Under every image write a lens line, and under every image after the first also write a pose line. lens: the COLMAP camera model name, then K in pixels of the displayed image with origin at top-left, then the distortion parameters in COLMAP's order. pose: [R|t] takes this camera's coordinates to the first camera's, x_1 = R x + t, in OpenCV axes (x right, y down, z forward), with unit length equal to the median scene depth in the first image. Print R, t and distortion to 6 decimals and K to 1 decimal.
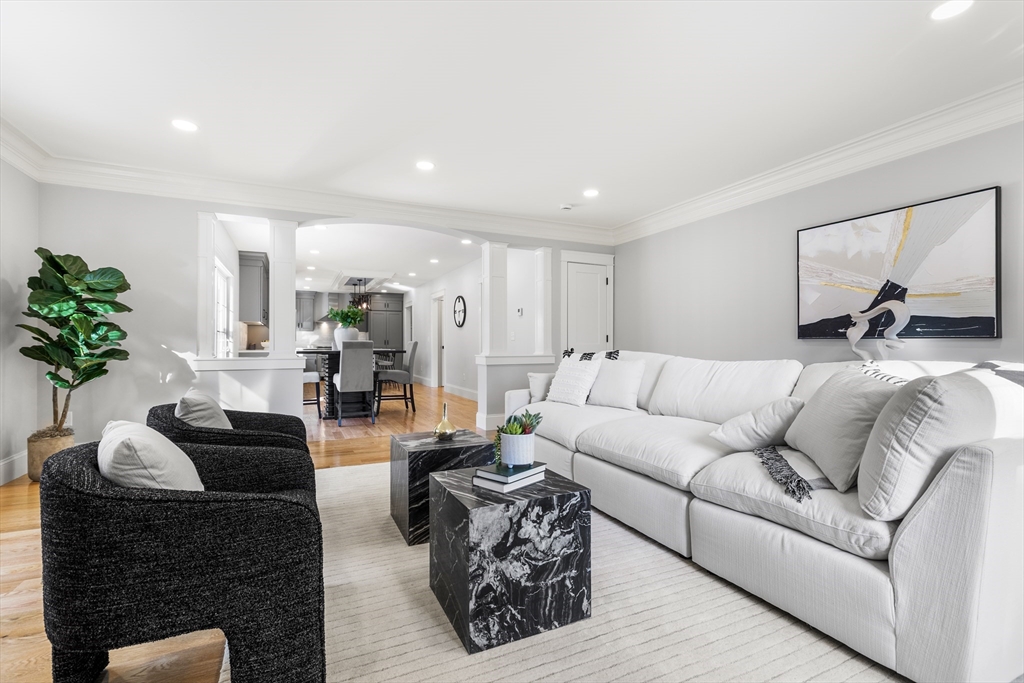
lens RADIAL K [[456.9, 0, 511.6], [0, 456.9, 342.9], [0, 0, 1]] dist [-0.001554, 0.000446]
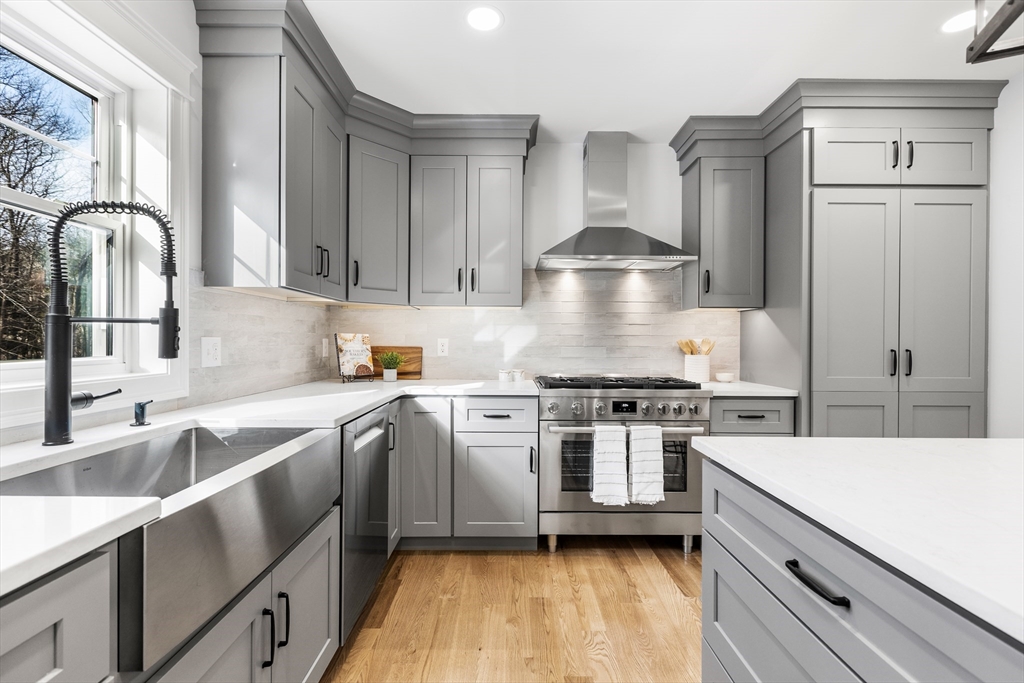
lens RADIAL K [[456.9, 0, 512.5], [0, 456.9, 341.4], [0, 0, 1]] dist [-0.001554, 0.000446]
pose [[0.905532, 0.002185, -0.424271, -0.339451], [-0.002107, 0.999998, 0.000654, -0.009073], [0.424272, 0.000302, 0.905535, 0.783880]]
